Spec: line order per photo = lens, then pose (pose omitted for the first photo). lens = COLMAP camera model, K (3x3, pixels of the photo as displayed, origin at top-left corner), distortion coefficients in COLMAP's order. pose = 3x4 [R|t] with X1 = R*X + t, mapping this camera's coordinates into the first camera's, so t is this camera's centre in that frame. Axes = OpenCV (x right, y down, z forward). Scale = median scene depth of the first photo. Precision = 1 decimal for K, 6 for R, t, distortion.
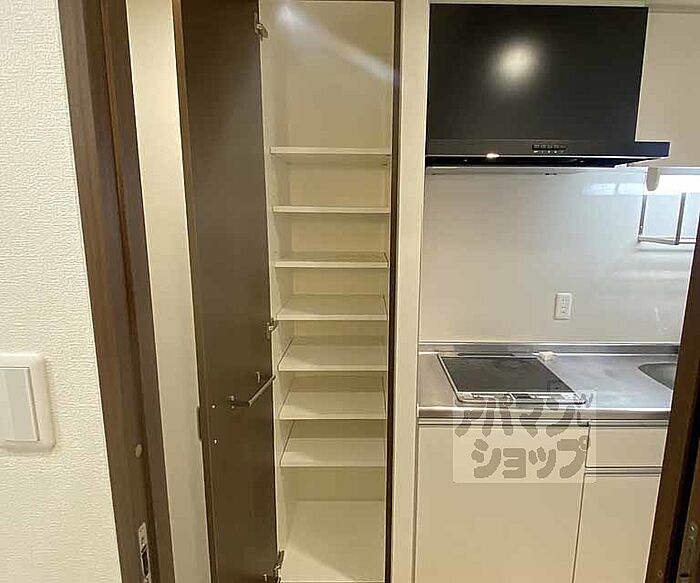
lens RADIAL K [[518.0, 0, 350.0], [0, 518.0, 291.5], [0, 0, 1]] dist [-0.001301, 0.003304]
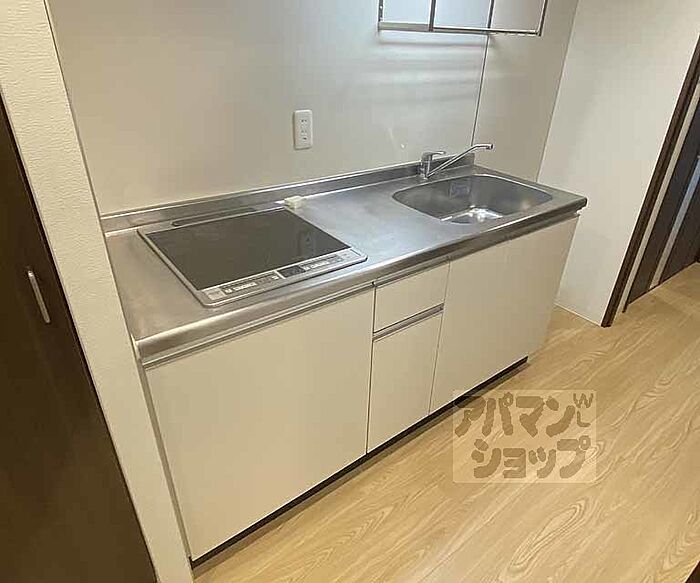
lens RADIAL K [[441.6, 0, 350.0], [0, 441.6, 291.5], [0, 0, 1]] dist [-0.003369, -0.000814]
pose [[0.784178, -0.287174, 0.550087, 0.059578], [0.089416, 0.929512, 0.357787, 0.024393], [-0.614060, -0.231382, 0.754581, 0.451677]]
